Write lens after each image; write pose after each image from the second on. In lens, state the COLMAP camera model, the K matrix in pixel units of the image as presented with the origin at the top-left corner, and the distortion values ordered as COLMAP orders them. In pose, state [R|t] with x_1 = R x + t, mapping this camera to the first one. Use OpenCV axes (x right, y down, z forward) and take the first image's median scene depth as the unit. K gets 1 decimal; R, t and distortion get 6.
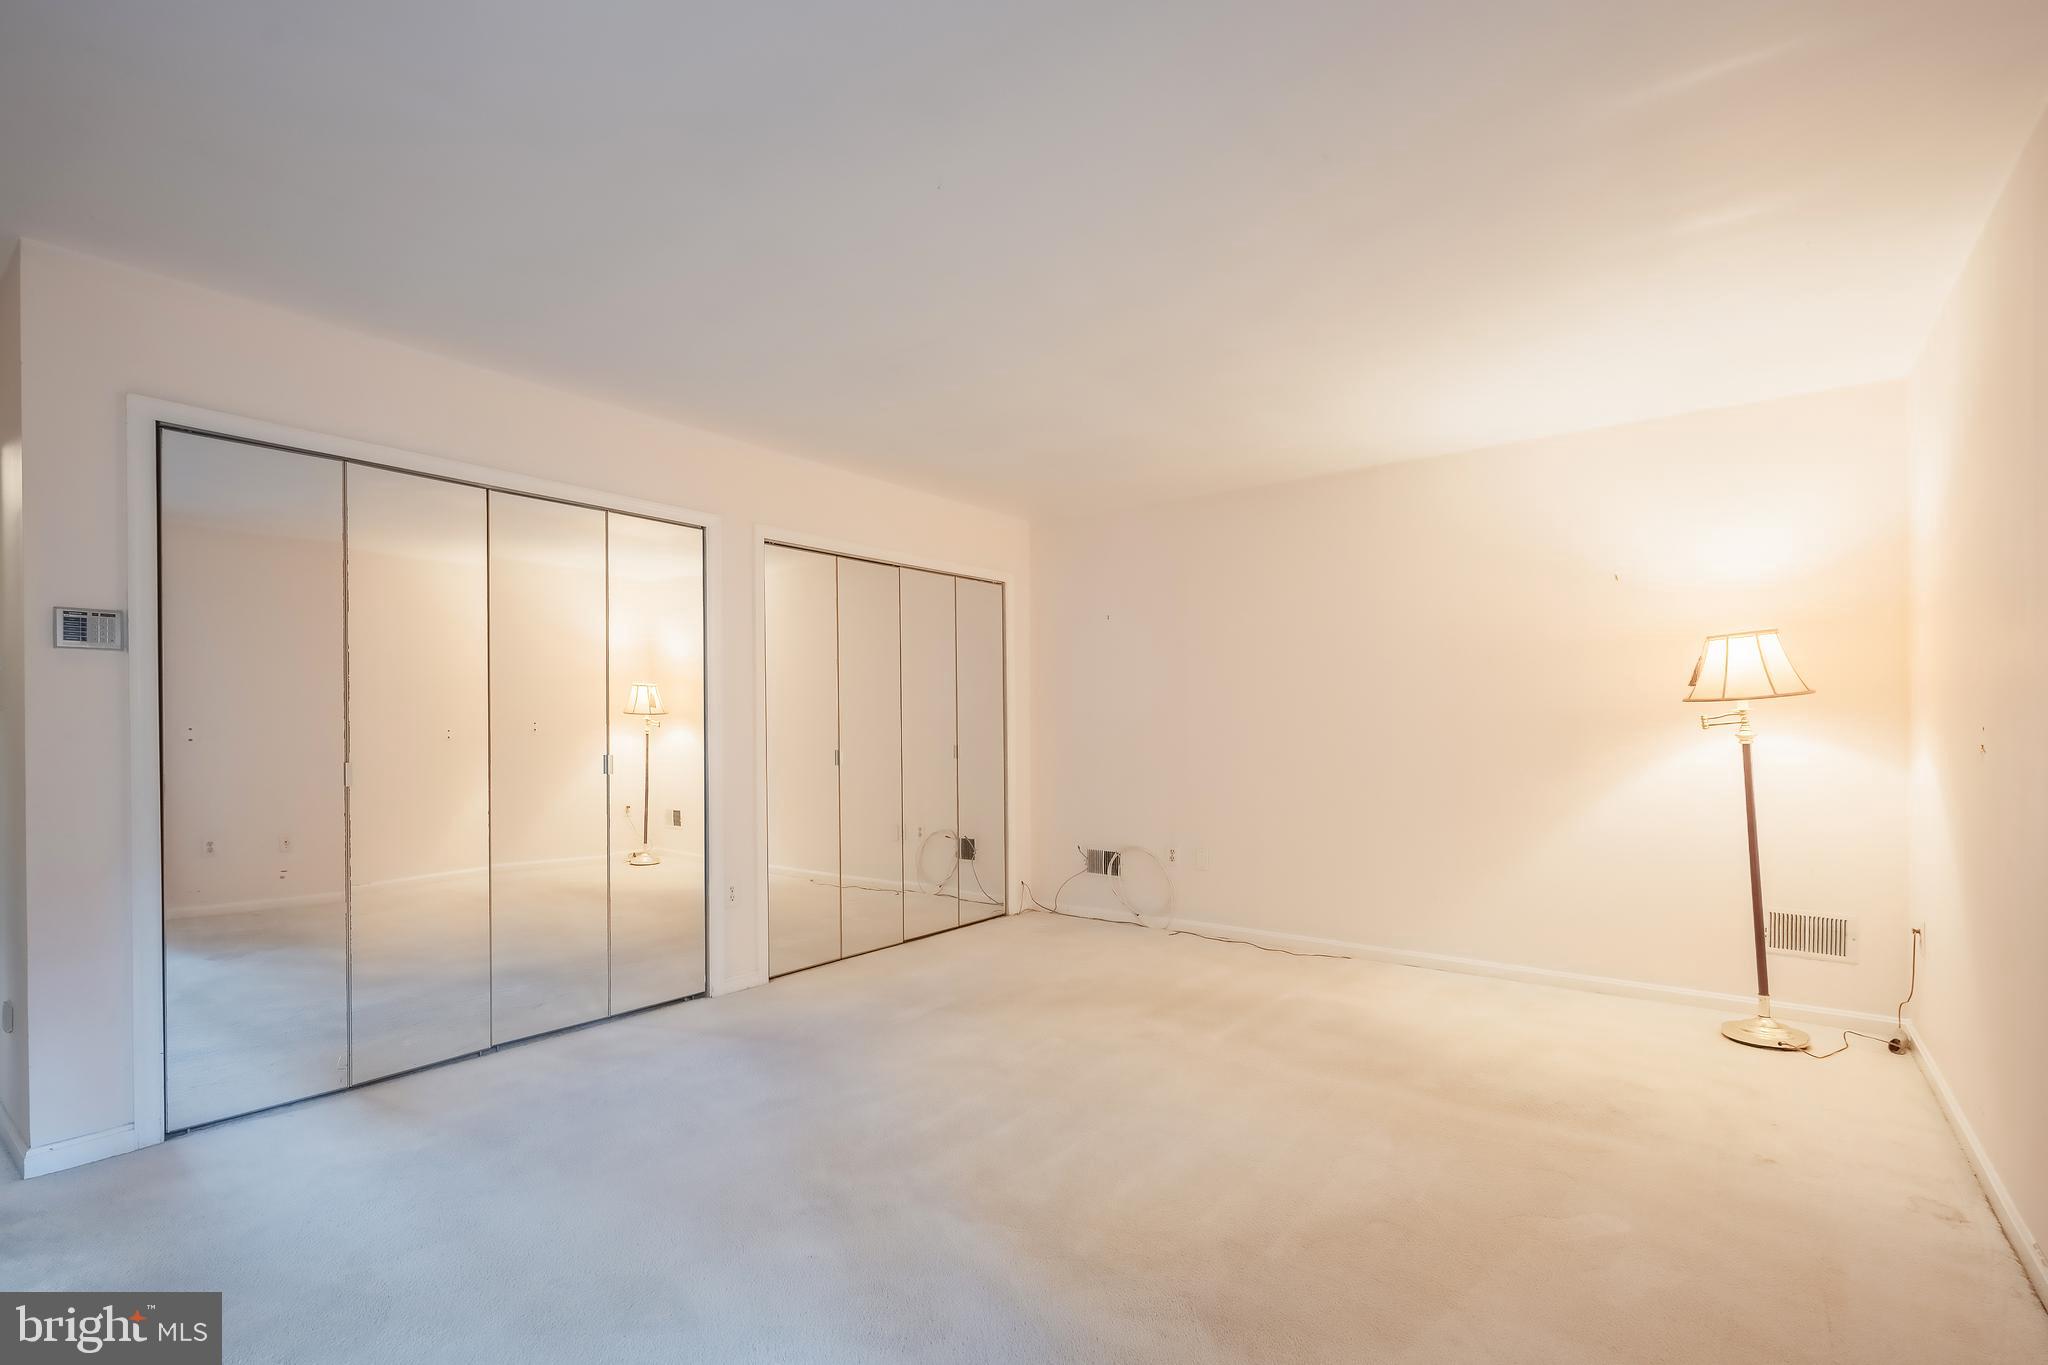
lens RADIAL K [[926.5, 0, 1018.6], [0, 926.5, 721.8], [0, 0, 1]] dist [0.000656, 0.000039]
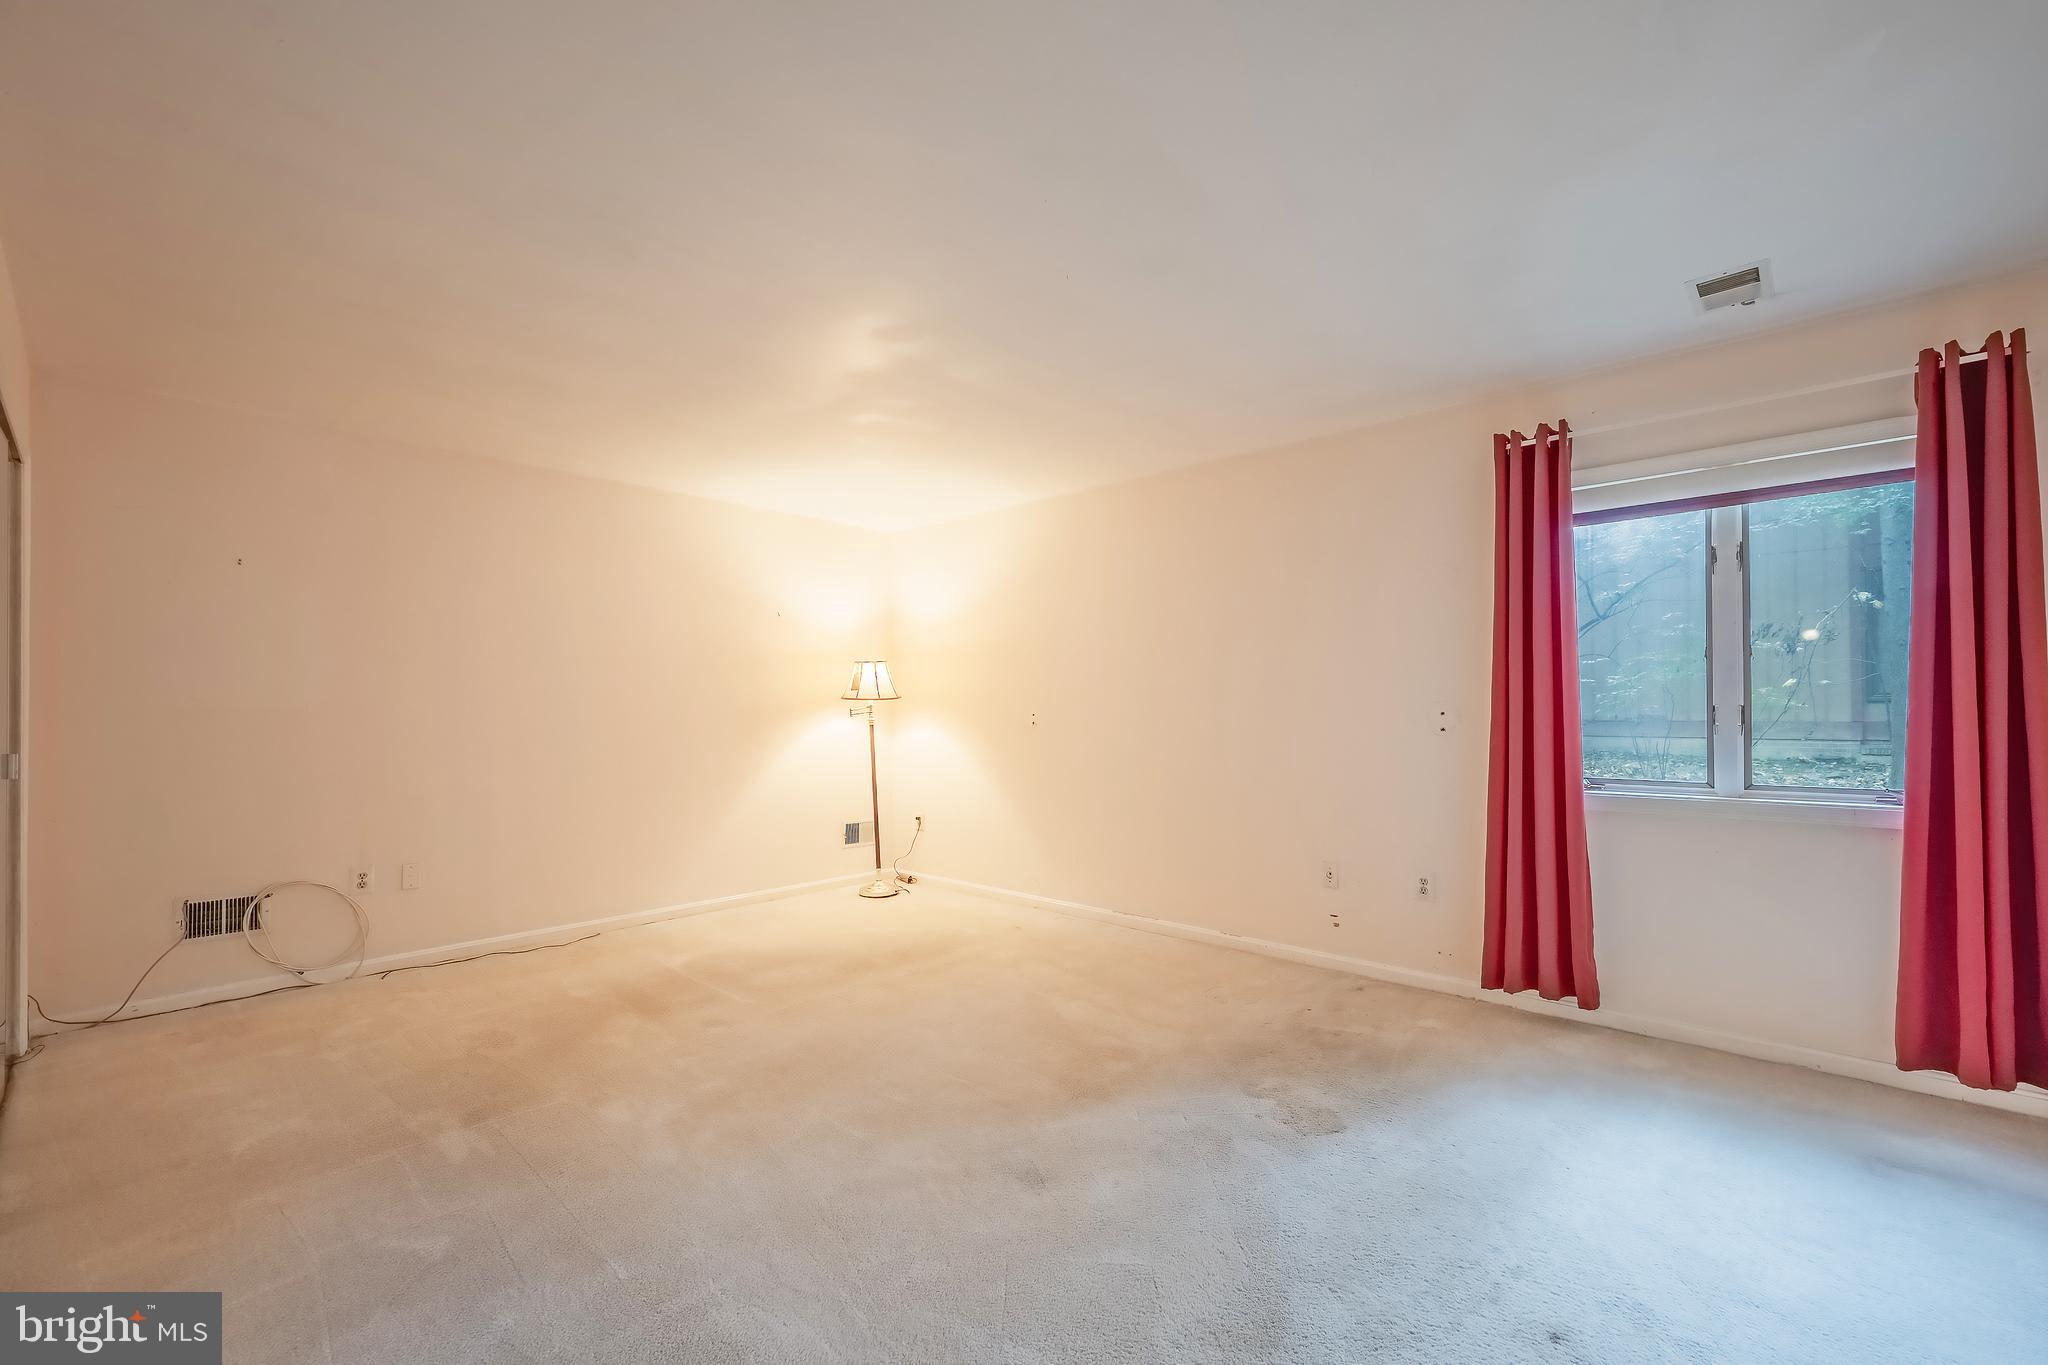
lens RADIAL K [[854.5, 0, 1024.0], [0, 854.5, 682.5], [0, 0, 1]] dist [0.000092, 0.000073]
pose [[0.110546, 0.034188, 0.993283, -0.685686], [0.002017, 0.999398, -0.034623, 0.001696], [-0.993869, 0.005830, 0.110411, 0.484615]]
